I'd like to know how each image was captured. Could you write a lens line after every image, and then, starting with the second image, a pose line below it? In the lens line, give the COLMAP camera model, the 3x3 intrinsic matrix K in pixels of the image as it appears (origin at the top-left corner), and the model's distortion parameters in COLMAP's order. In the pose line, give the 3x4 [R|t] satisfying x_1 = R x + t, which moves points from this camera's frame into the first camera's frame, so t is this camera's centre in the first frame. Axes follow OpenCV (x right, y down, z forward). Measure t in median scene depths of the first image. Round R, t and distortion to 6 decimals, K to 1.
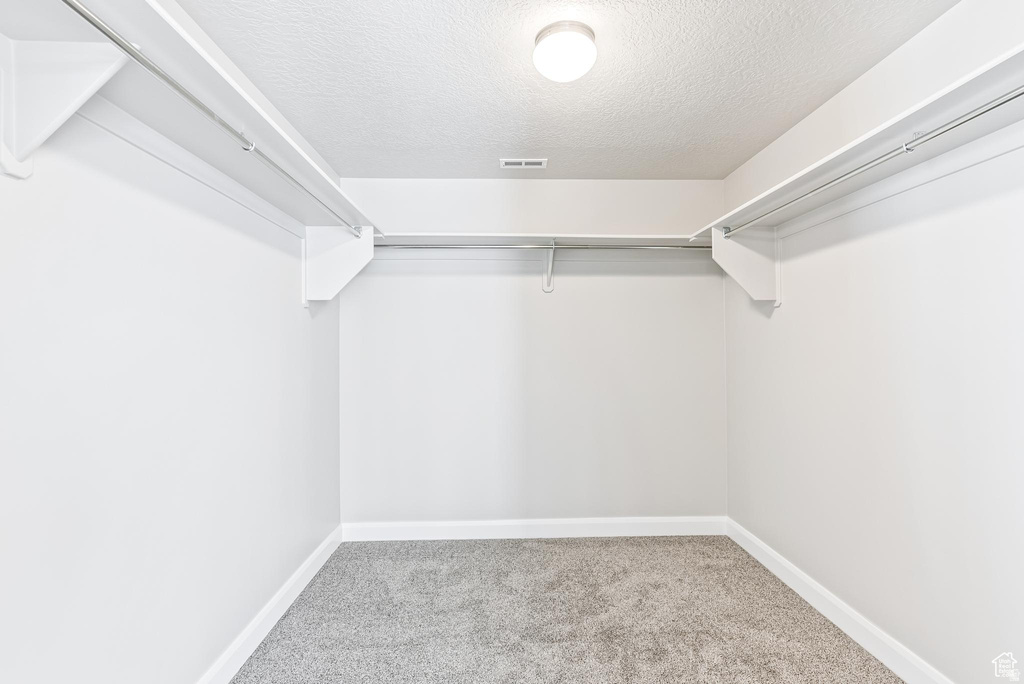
lens RADIAL K [[494.0, 0, 514.8], [0, 494.0, 354.0], [0, 0, 1]] dist [0.000908, 0.000506]
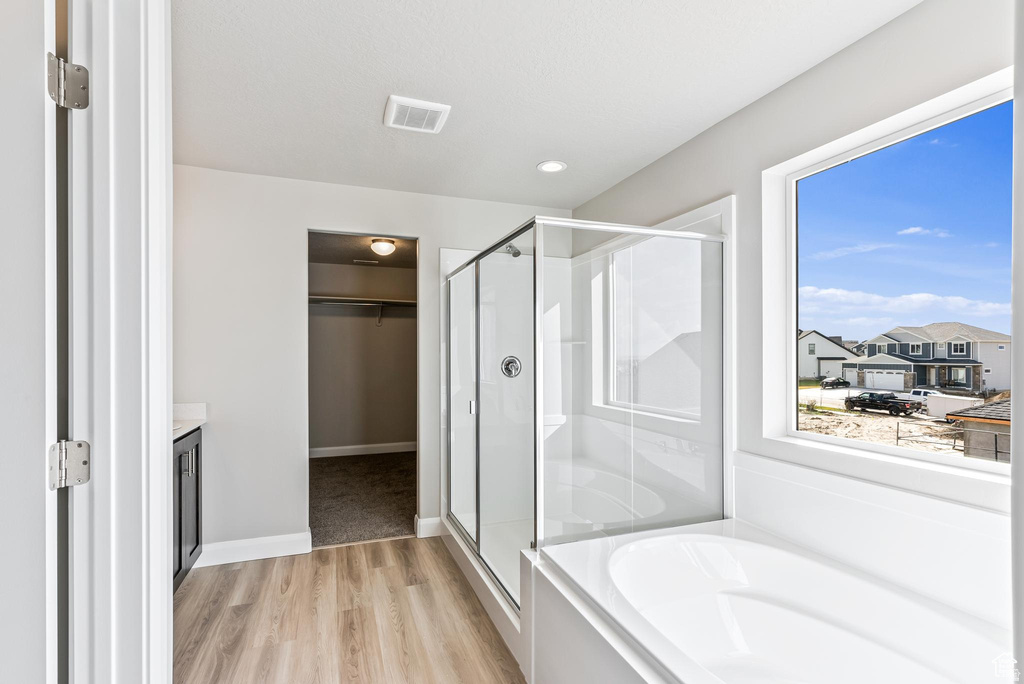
lens RADIAL K [[494.0, 0, 514.8], [0, 494.0, 354.0], [0, 0, 1]] dist [0.000908, 0.000506]
pose [[0.948824, 0.008134, 0.315701, -0.044429], [-0.002377, 0.999824, -0.018617, 0.021102], [-0.315797, 0.016914, 0.948676, -1.189151]]
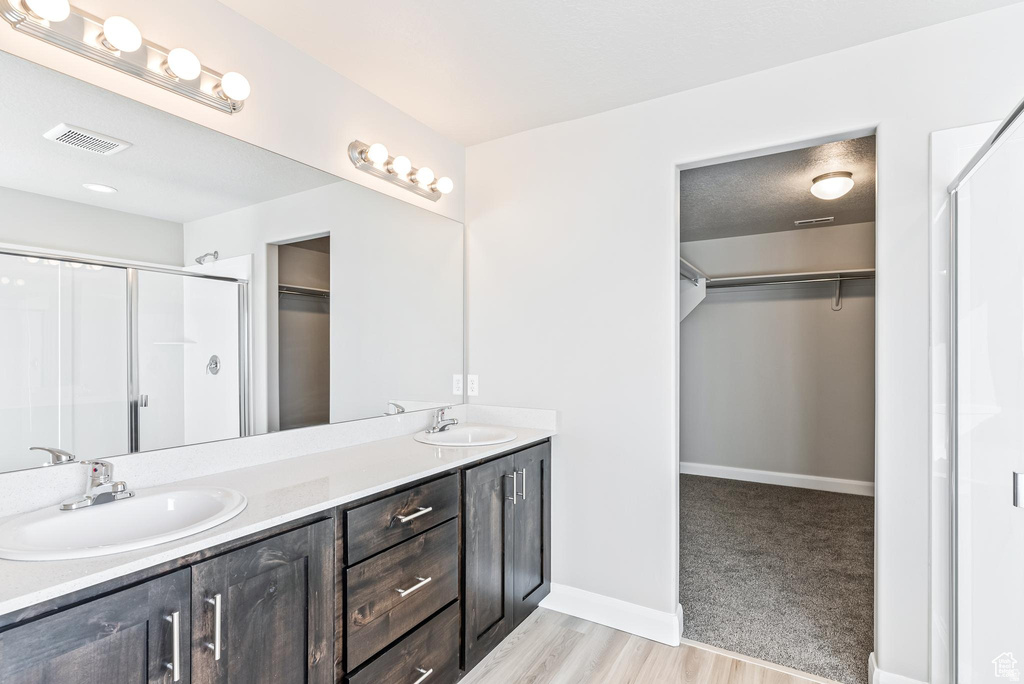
lens RADIAL K [[494.0, 0, 514.8], [0, 494.0, 354.0], [0, 0, 1]] dist [0.000908, 0.000506]
pose [[0.841286, 0.005548, -0.540562, 0.069738], [-0.011545, 0.999904, -0.007706, 0.018008], [0.540467, 0.012724, 0.841269, -0.733220]]
